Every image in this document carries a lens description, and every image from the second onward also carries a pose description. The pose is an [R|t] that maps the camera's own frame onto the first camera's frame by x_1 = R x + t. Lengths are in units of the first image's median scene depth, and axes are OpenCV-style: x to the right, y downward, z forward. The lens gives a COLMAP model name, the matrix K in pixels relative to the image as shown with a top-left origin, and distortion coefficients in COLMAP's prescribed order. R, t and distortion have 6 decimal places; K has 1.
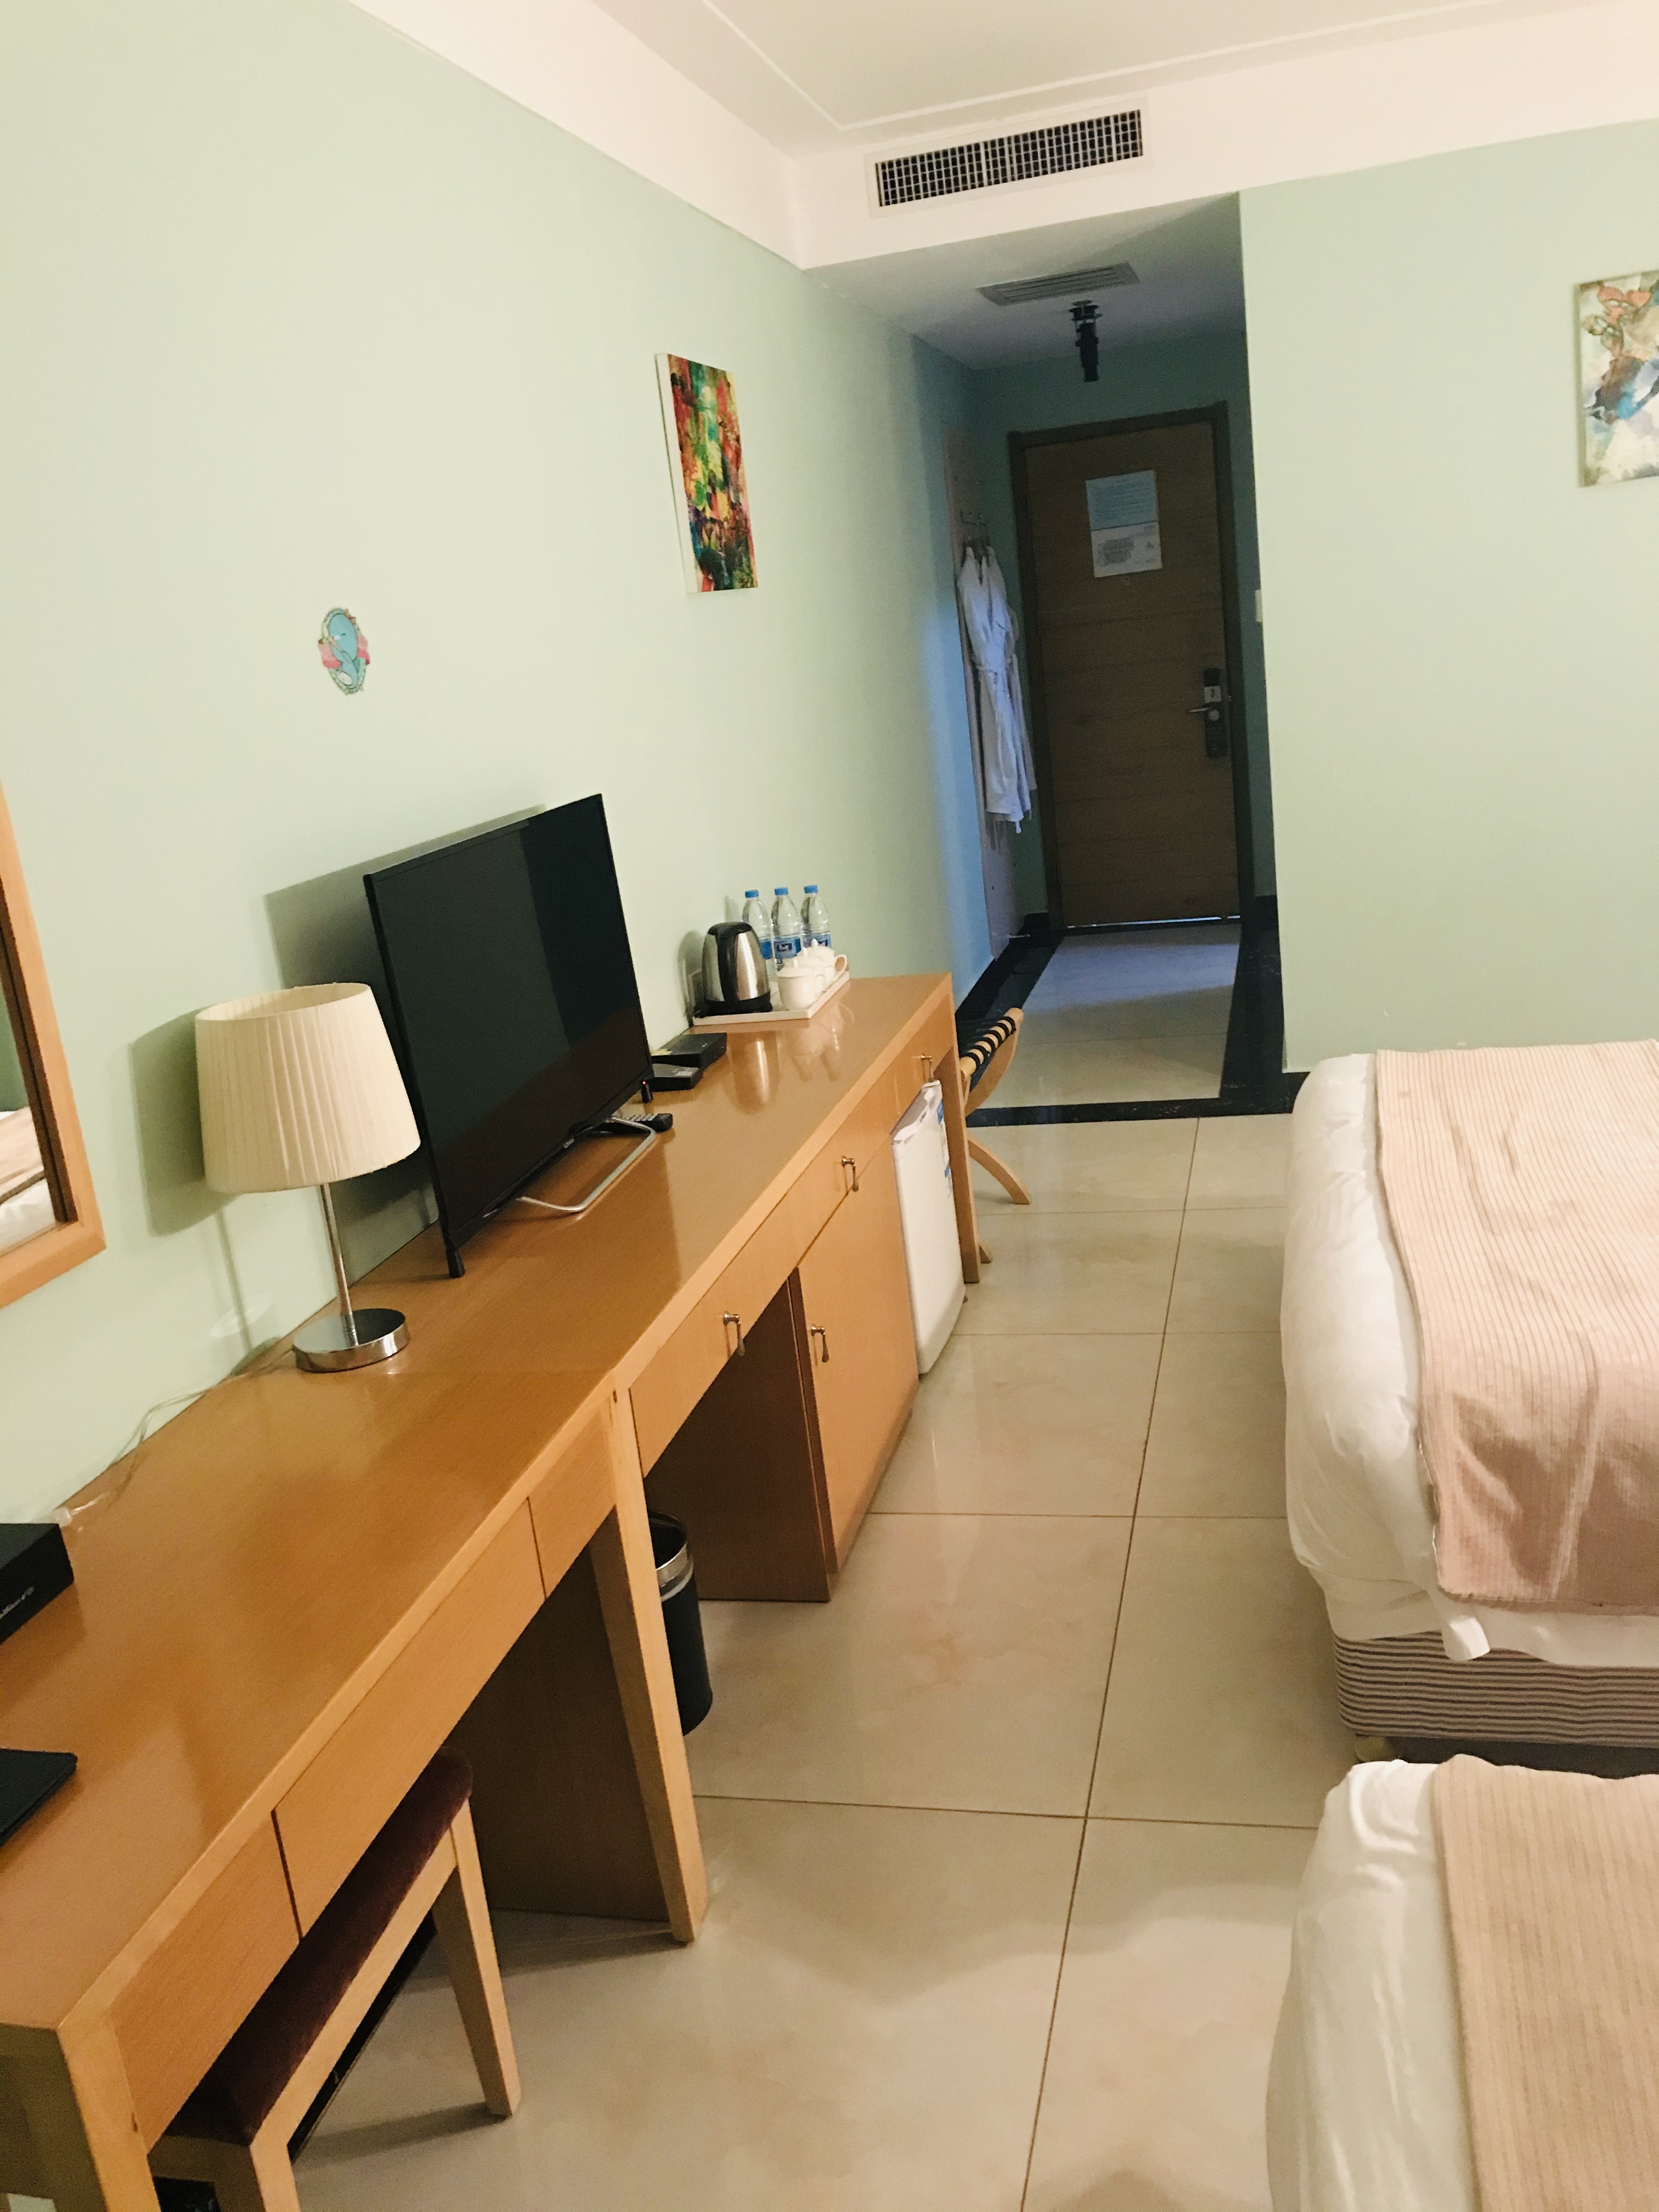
lens RADIAL K [[1783.8, 0, 829.5], [0, 1783.8, 1106.0], [0, 0, 1]] dist [-0.005759, -0.001326]
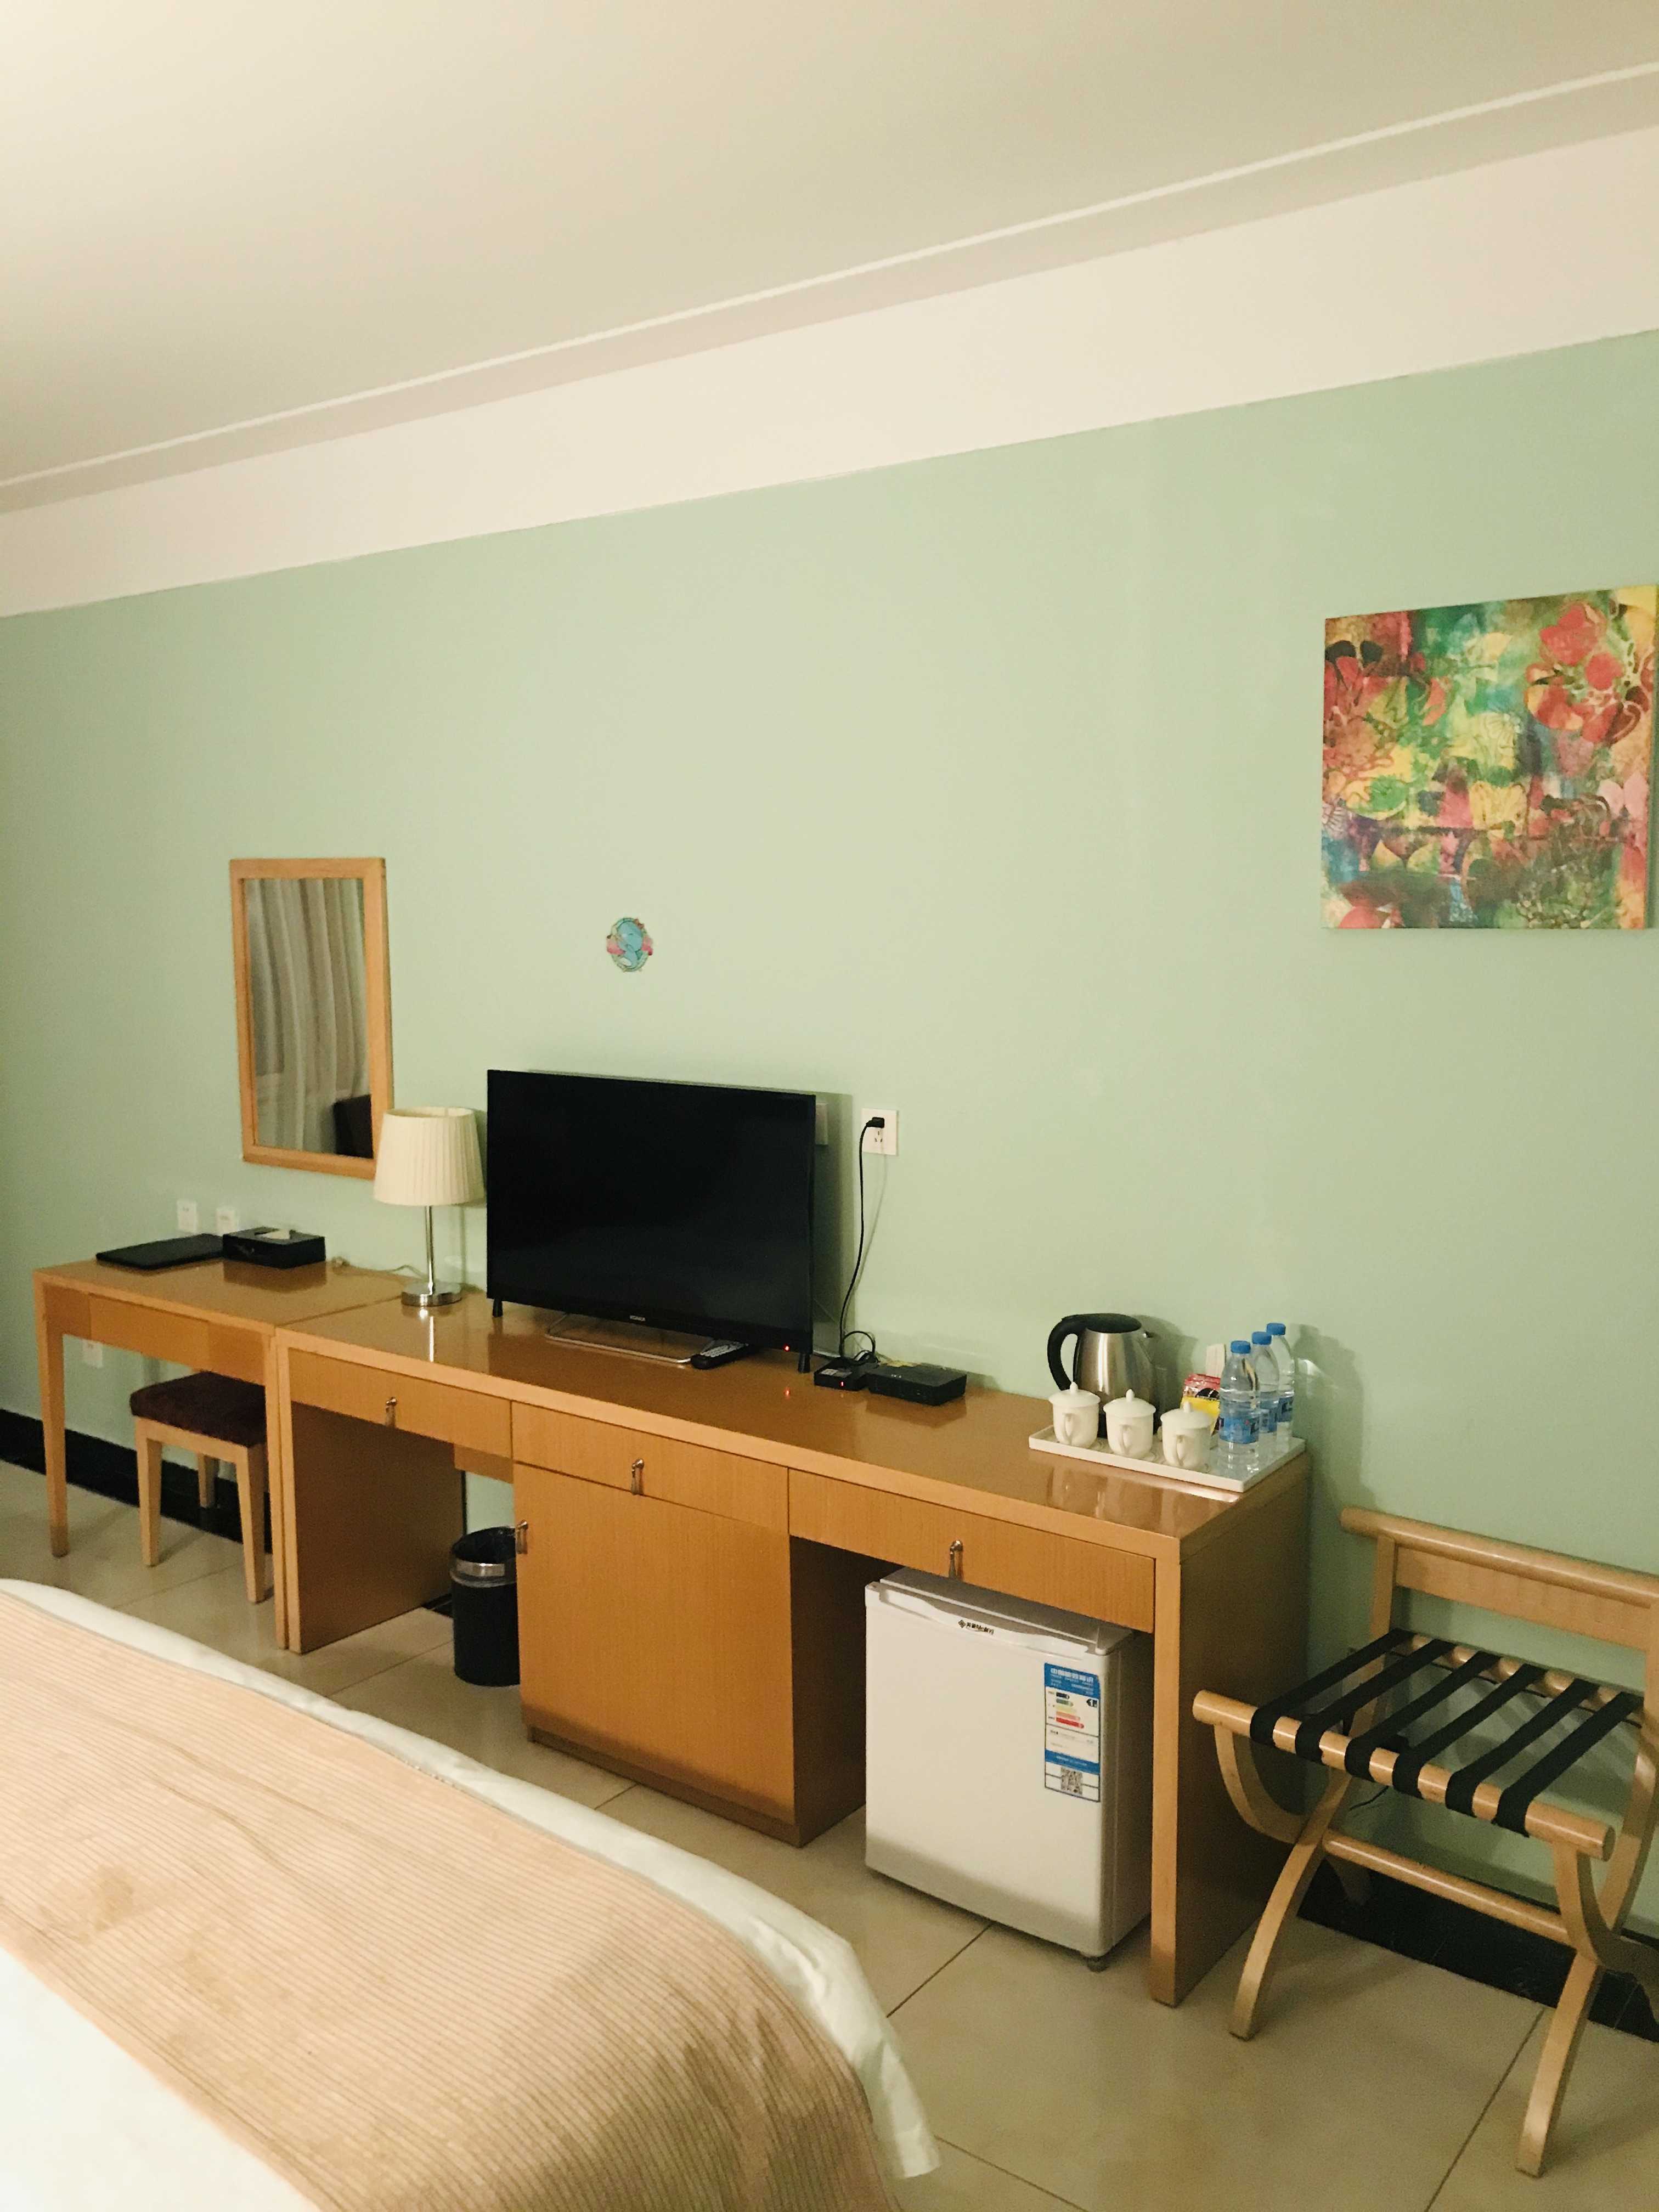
lens RADIAL K [[1783.8, 0, 829.5], [0, 1783.8, 1106.0], [0, 0, 1]] dist [-0.005759, -0.001326]
pose [[-0.382859, 0.232252, -0.894135, 1.055018], [-0.195629, 0.925548, 0.324177, -0.649812], [0.902856, 0.299033, -0.308919, 1.649130]]
